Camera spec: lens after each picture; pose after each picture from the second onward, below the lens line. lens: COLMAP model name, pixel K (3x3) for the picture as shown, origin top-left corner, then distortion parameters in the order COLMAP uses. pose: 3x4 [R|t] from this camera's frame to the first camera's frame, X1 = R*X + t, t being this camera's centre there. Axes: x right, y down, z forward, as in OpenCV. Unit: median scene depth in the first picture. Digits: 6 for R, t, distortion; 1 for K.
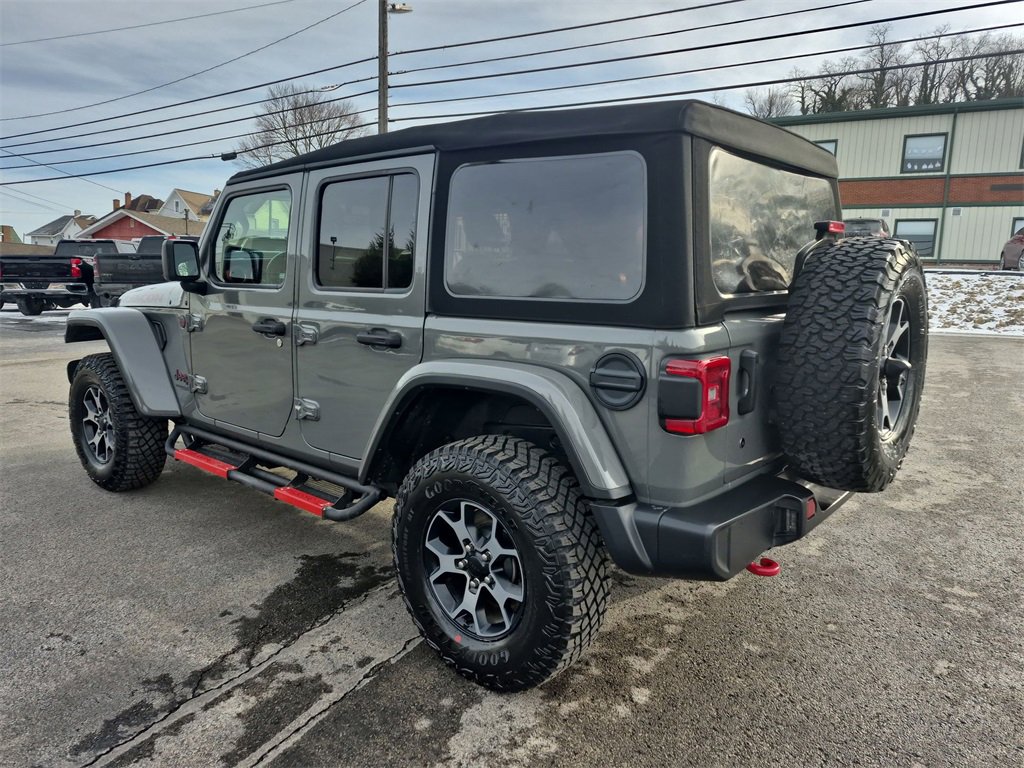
lens RADIAL K [[708.6, 0, 511.3], [0, 708.6, 382.9], [0, 0, 1]] dist [0.075156, -0.064664]
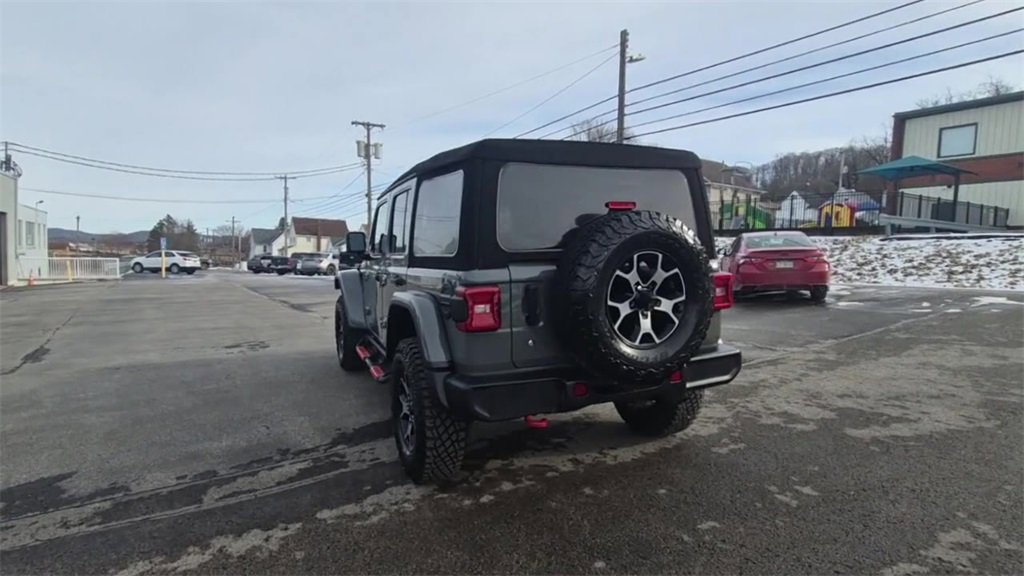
lens RADIAL K [[545.5, 0, 506.6], [0, 545.5, 302.3], [0, 0, 1]] dist [0.007392, -0.001941]
pose [[0.893502, 0.019259, -0.448646, 0.671812], [-0.045581, 0.997809, -0.047946, 0.043793], [0.446740, 0.063289, 0.892423, -0.093656]]
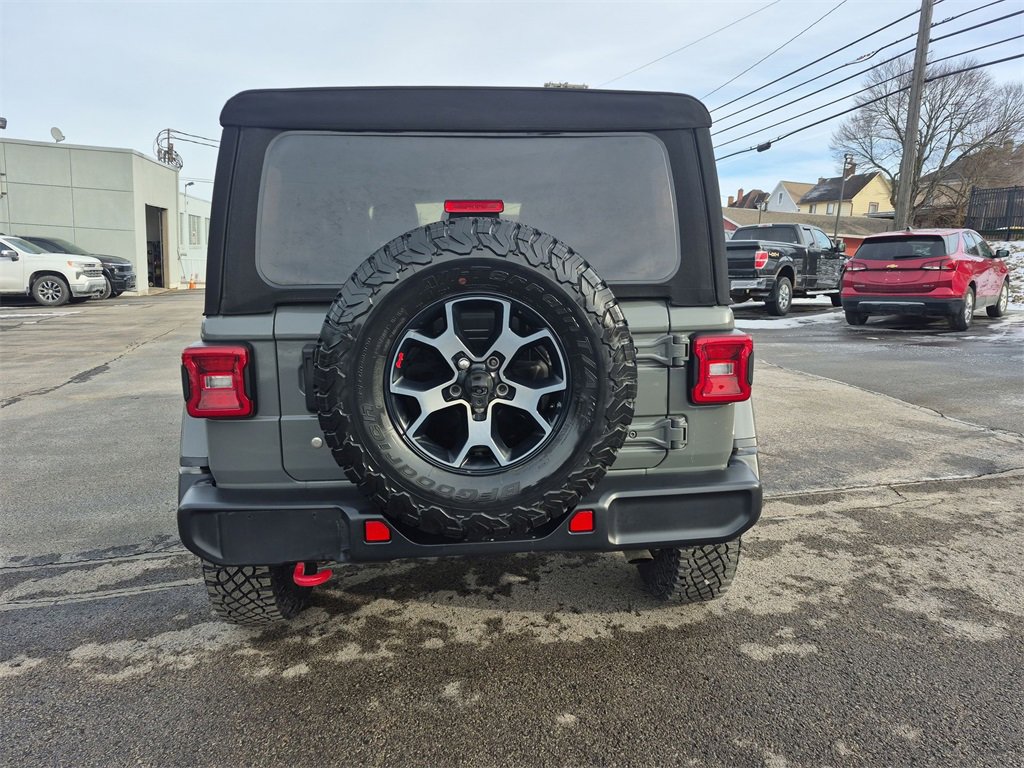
lens RADIAL K [[708.6, 0, 519.3], [0, 708.6, 379.6], [0, 0, 1]] dist [0.075156, -0.064664]
pose [[0.698120, 0.110642, -0.707380, 0.961071], [-0.102908, 0.993235, 0.053792, -0.063484], [0.708547, 0.035241, 0.704784, 0.422710]]
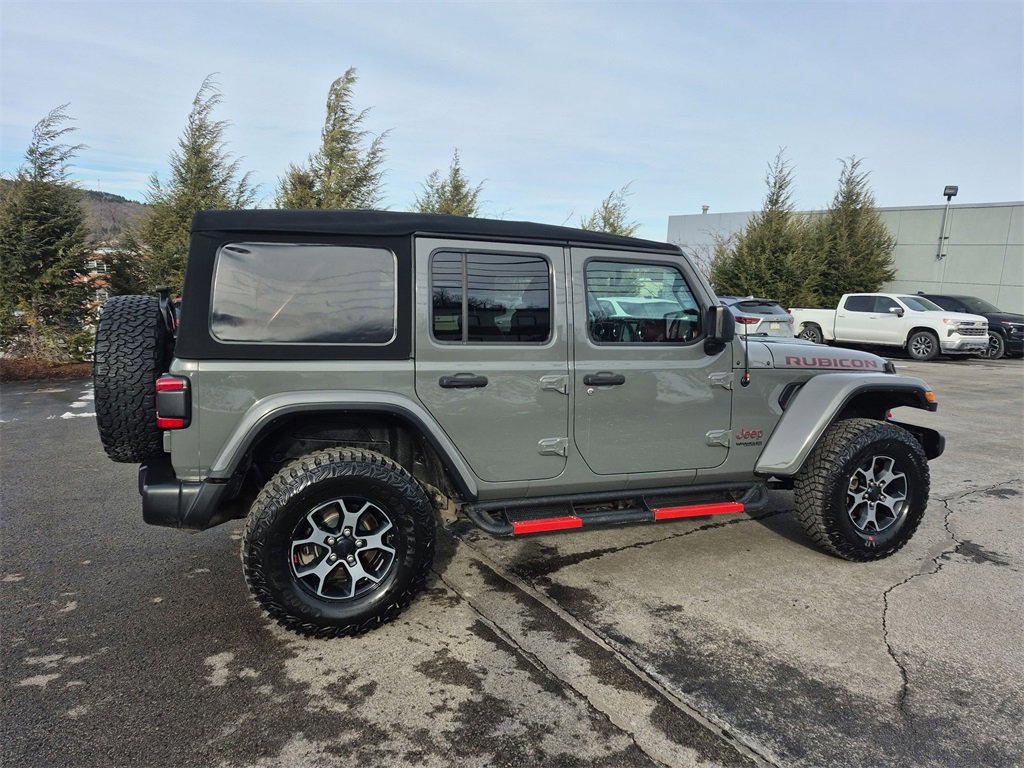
lens RADIAL K [[708.4, 0, 512.3], [0, 708.4, 379.3], [0, 0, 1]] dist [0.042056, -0.029859]
pose [[-0.502537, 0.075047, -0.861292, 1.240838], [-0.162858, 0.970174, 0.179556, -0.379590], [0.849078, 0.230502, -0.475326, 2.133162]]
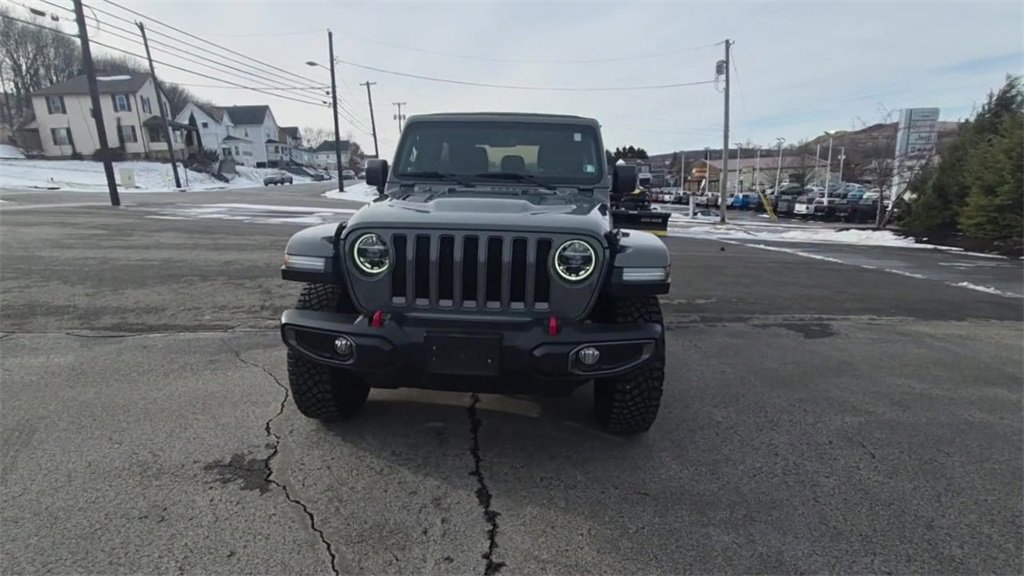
lens RADIAL K [[545.5, 0, 503.8], [0, 545.5, 307.8], [0, 0, 1]] dist [0.007392, -0.001941]
pose [[-0.585369, -0.212996, 0.782289, -1.612209], [0.108361, 0.935665, 0.335840, -0.418301], [-0.803493, 0.281360, -0.524629, 2.401061]]
